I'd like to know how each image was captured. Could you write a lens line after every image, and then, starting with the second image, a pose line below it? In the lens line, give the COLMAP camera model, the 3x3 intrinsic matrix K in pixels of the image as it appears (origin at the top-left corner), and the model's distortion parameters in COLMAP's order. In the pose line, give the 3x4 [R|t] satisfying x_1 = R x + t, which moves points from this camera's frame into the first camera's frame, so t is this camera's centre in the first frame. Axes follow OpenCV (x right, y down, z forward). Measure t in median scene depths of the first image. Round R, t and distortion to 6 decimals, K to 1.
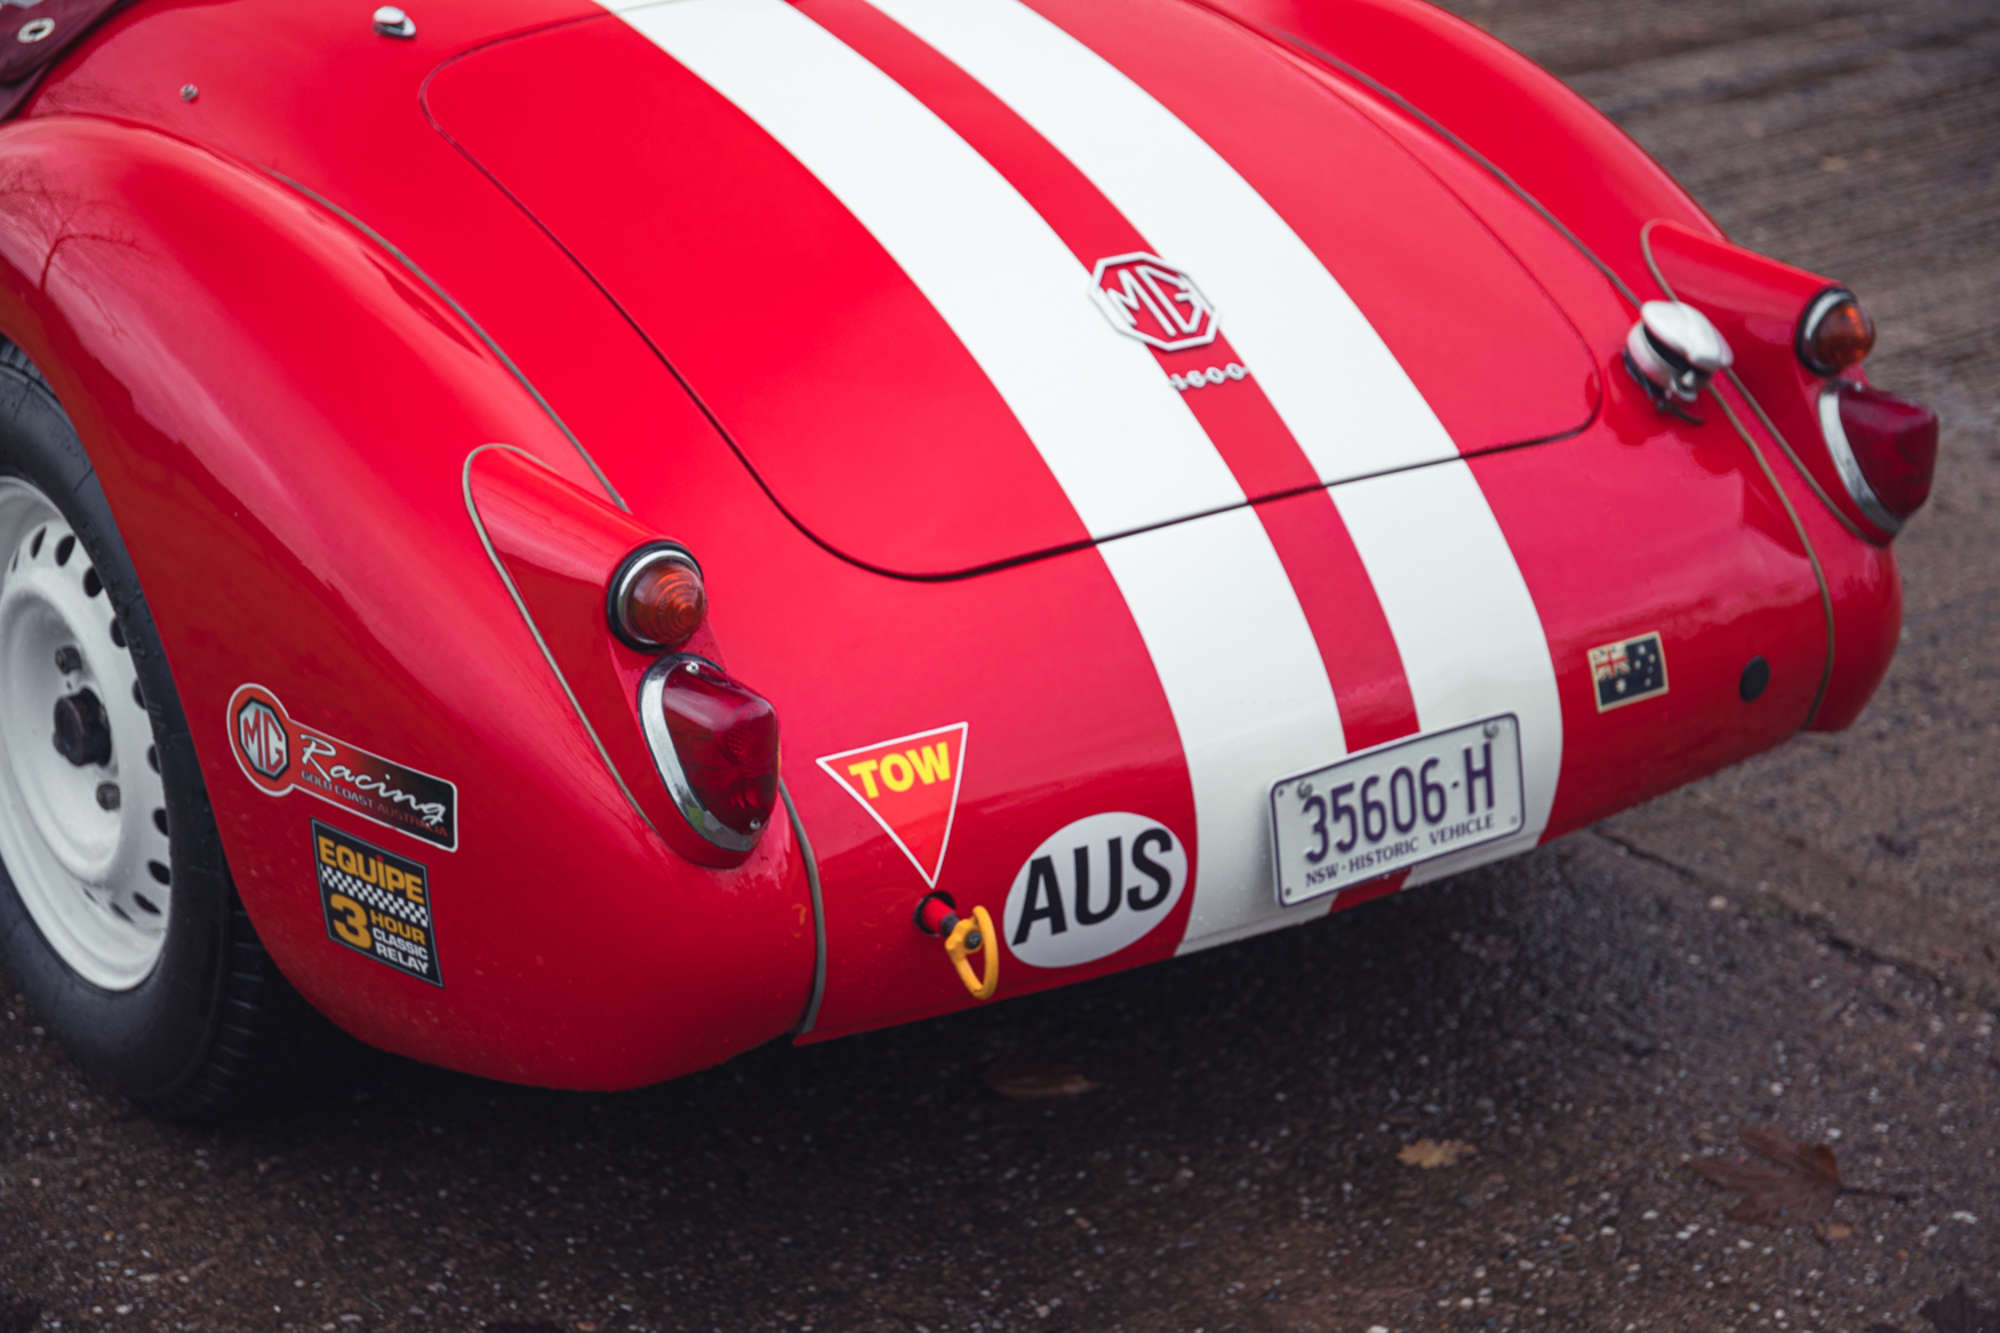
lens RADIAL K [[3592.6, 0, 999.8], [0, 3592.6, 699.5], [0, 0, 1]] dist [0.121271, 0.000000]
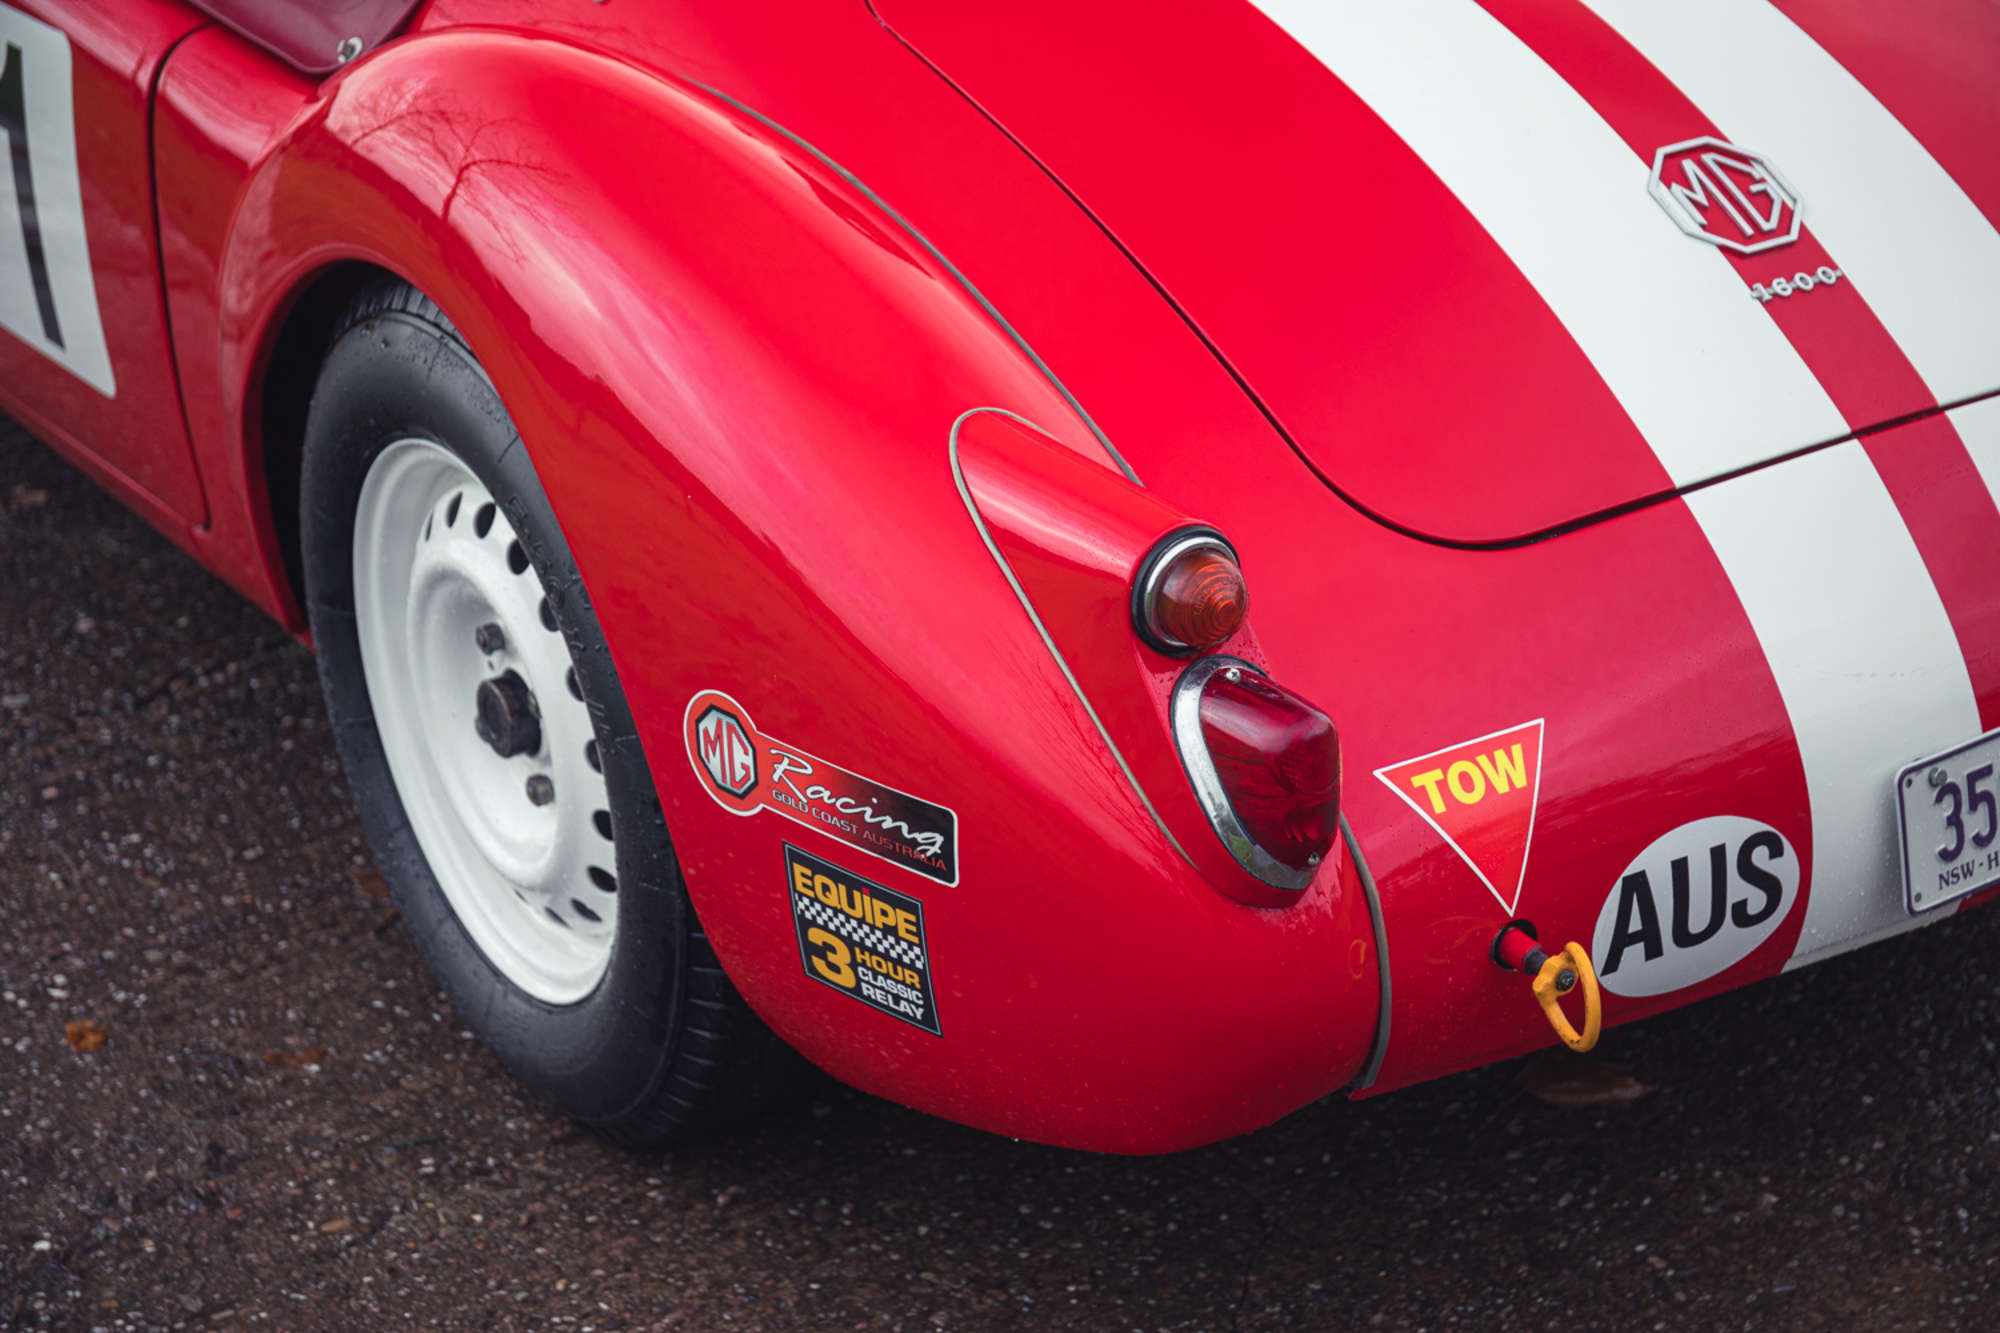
lens RADIAL K [[3592.6, 0, 1001.8], [0, 3592.6, 679.2], [0, 0, 1]] dist [0.121271, 0.000000]
pose [[0.995822, -0.023777, -0.088171, -0.054540], [0.028090, 0.998452, 0.048003, -0.041903], [0.086893, -0.050279, 0.994948, 0.126949]]
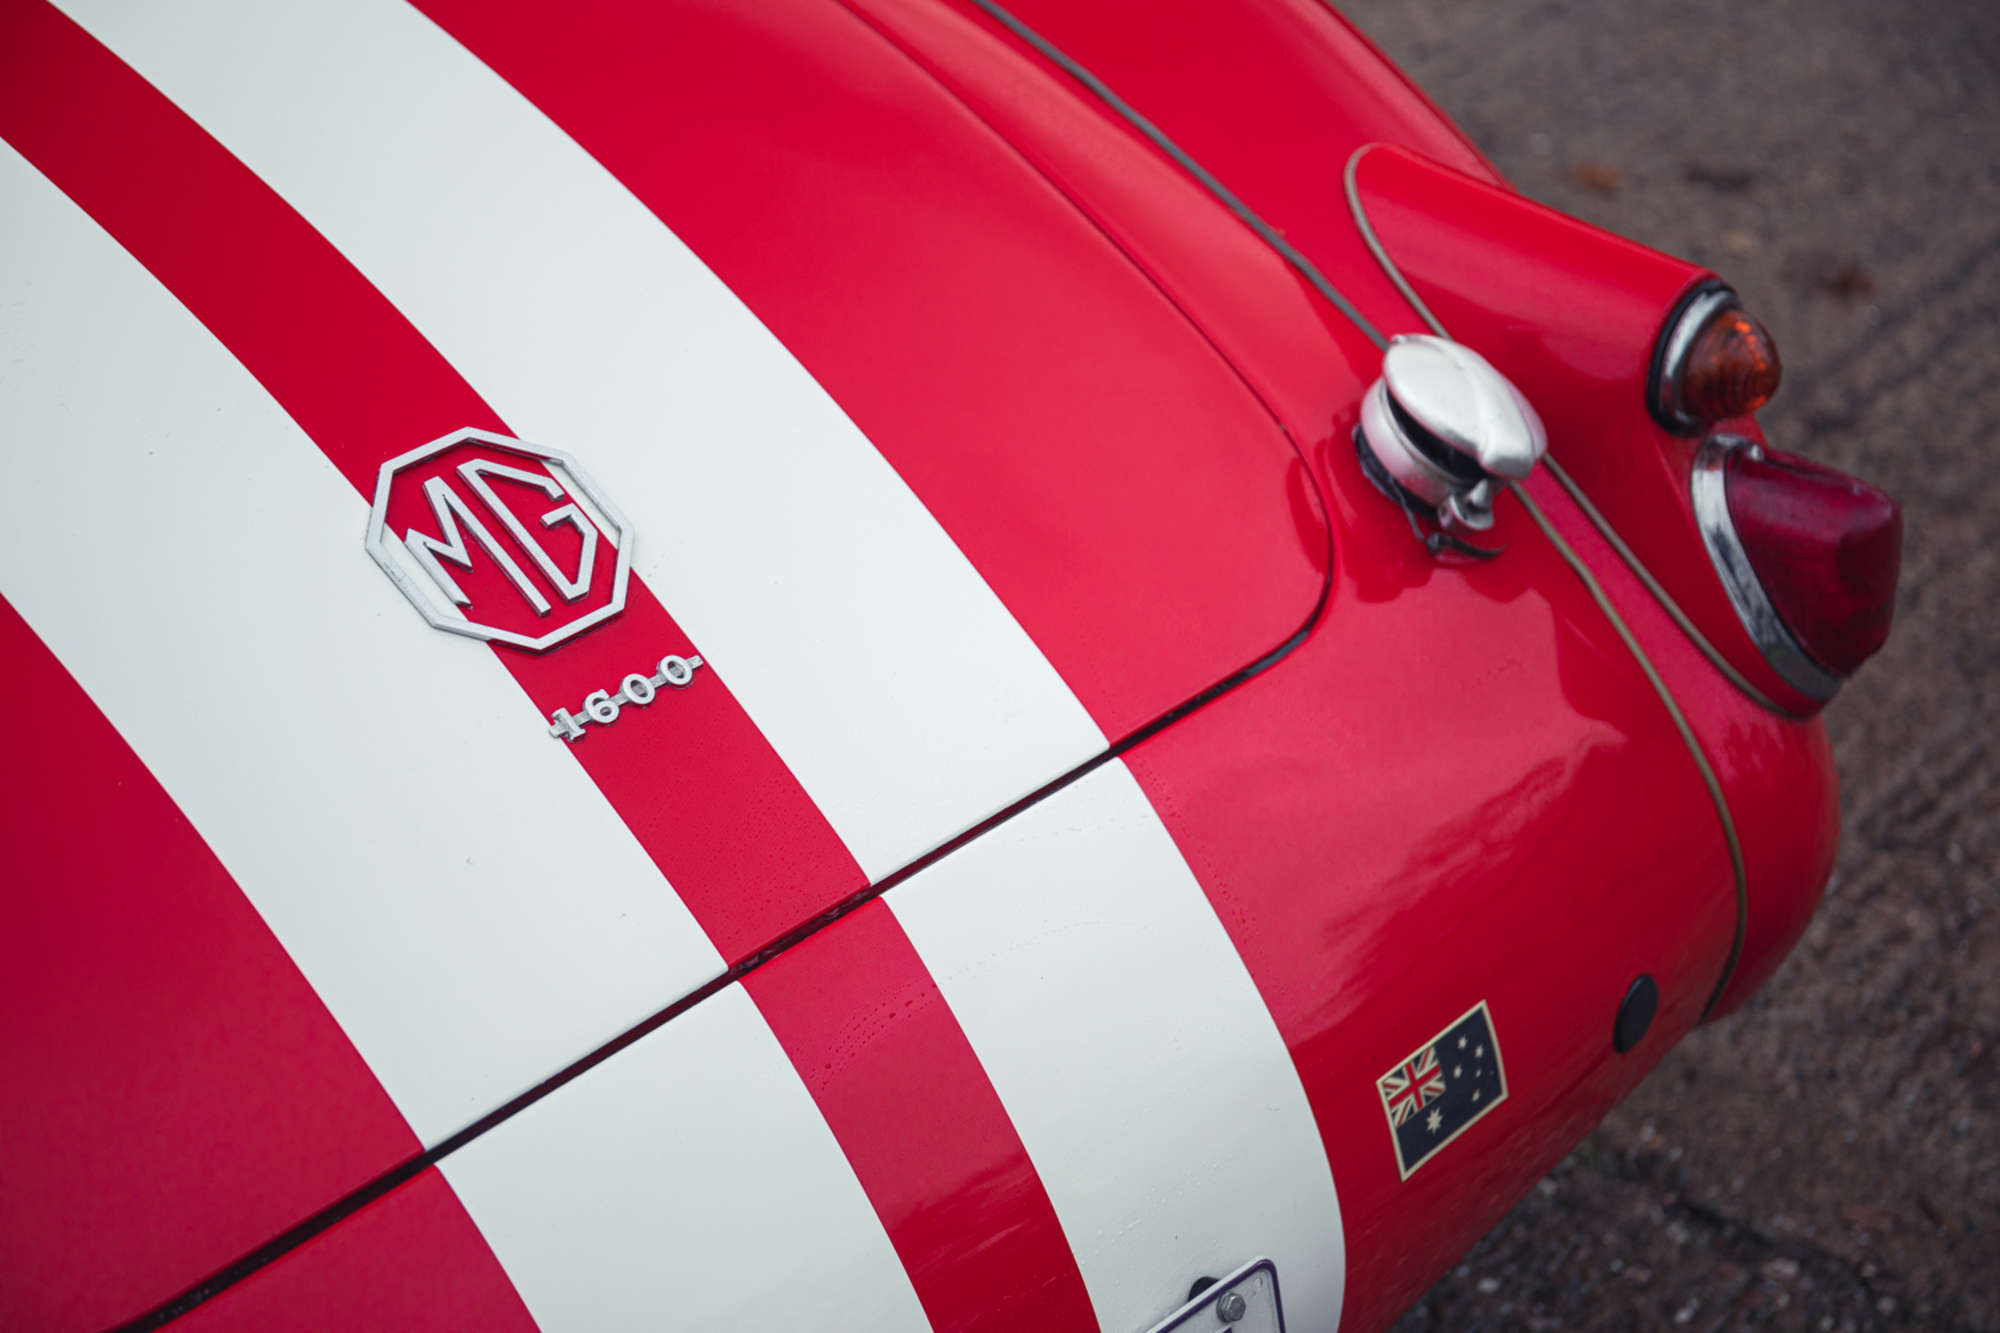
lens RADIAL K [[3592.6, 0, 1002.0], [0, 3592.6, 681.8], [0, 0, 1]] dist [0.121271, 0.000000]
pose [[0.983158, -0.114925, 0.142102, 0.037629], [0.090703, 0.981856, 0.166531, -0.167764], [-0.158662, -0.150837, 0.975743, 0.488781]]
